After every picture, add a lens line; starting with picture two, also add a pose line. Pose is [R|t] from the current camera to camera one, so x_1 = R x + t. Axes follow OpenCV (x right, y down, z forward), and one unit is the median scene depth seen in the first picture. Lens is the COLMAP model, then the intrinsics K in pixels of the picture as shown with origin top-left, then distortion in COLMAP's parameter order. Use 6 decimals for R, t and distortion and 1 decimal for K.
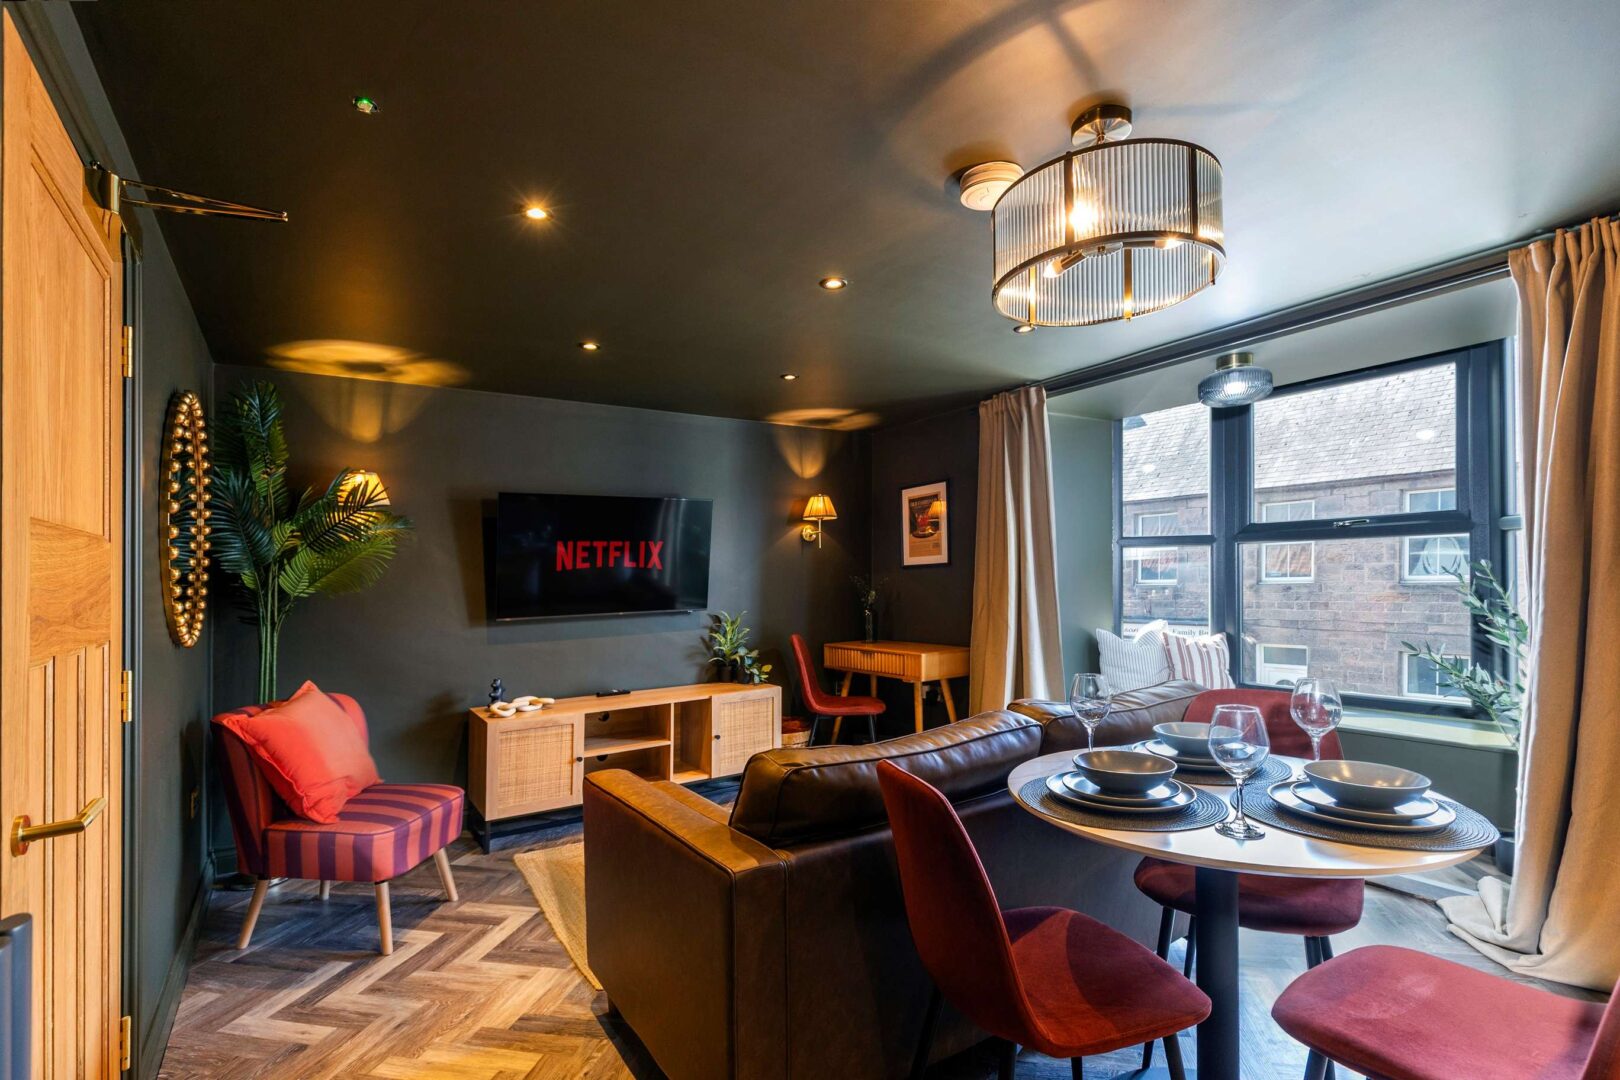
lens RADIAL K [[729.1, 0, 754.9], [0, 729.1, 590.9], [0, 0, 1]] dist [0.001497, 0.000063]
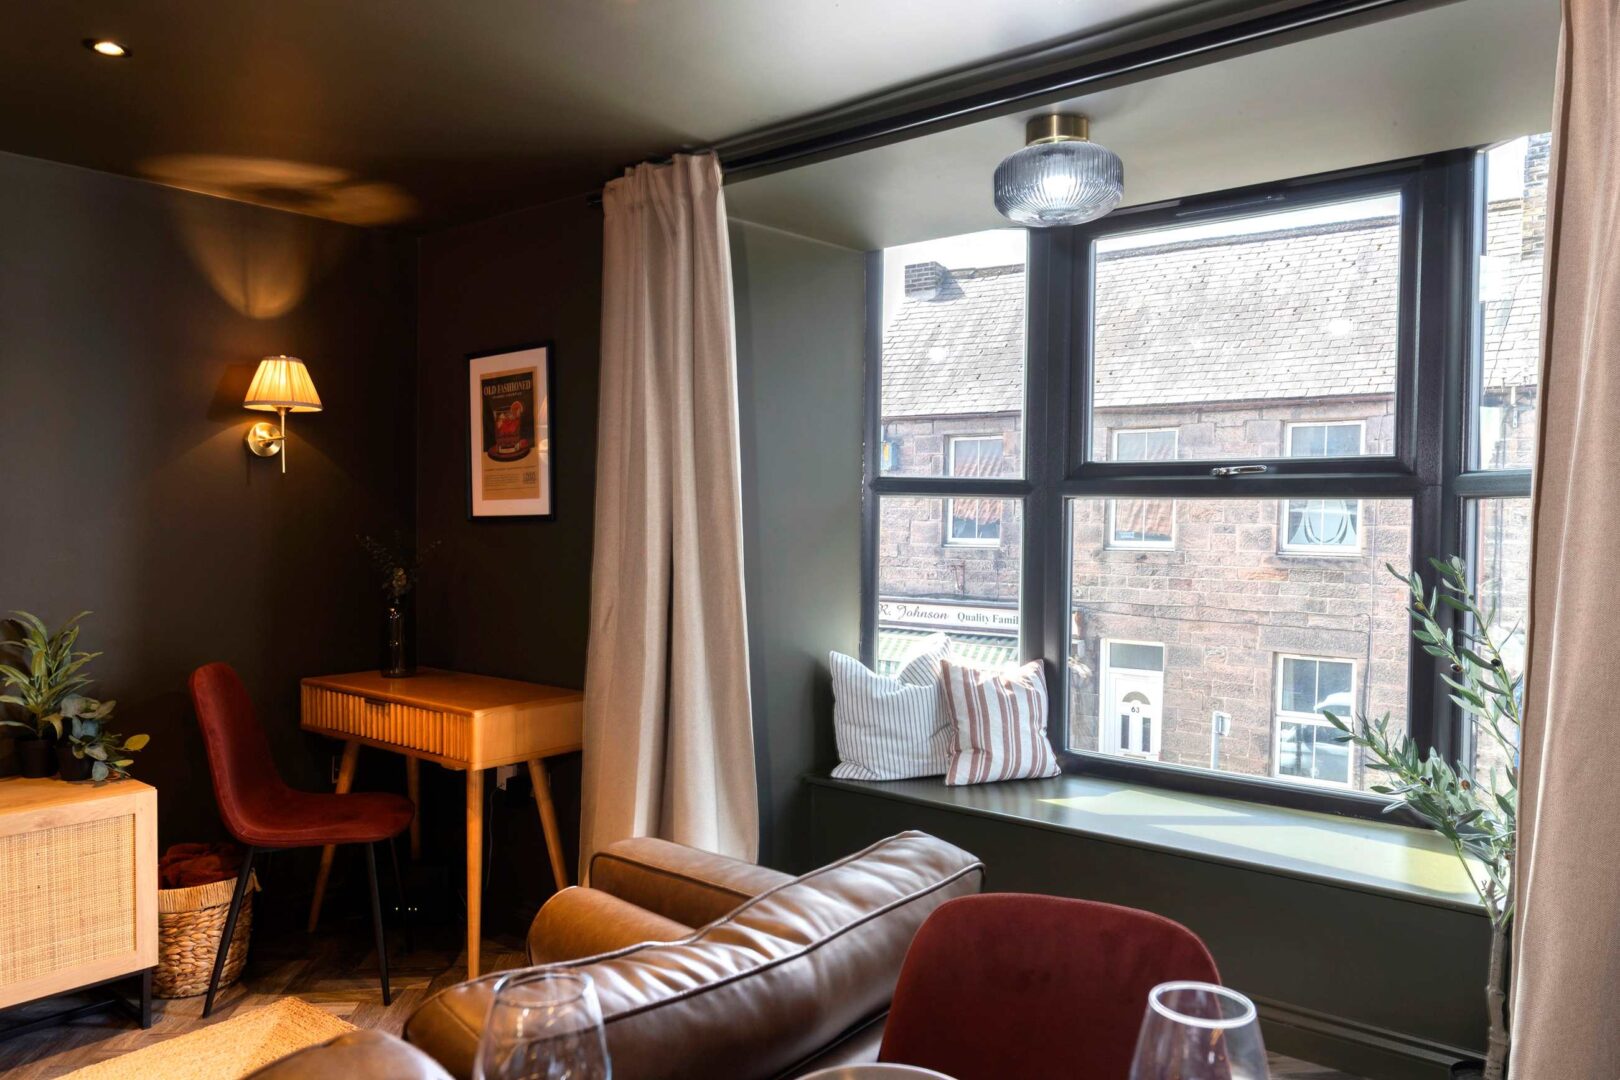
lens RADIAL K [[1119.4, 0, 811.3], [0, 1119.4, 539.5], [0, 0, 1]] dist [-0.008229, -0.001279]
pose [[0.941707, 0.021238, 0.335764, 0.169934], [-0.023181, 0.999730, 0.001778, -0.026450], [-0.335635, -0.009457, 0.941945, 0.230645]]
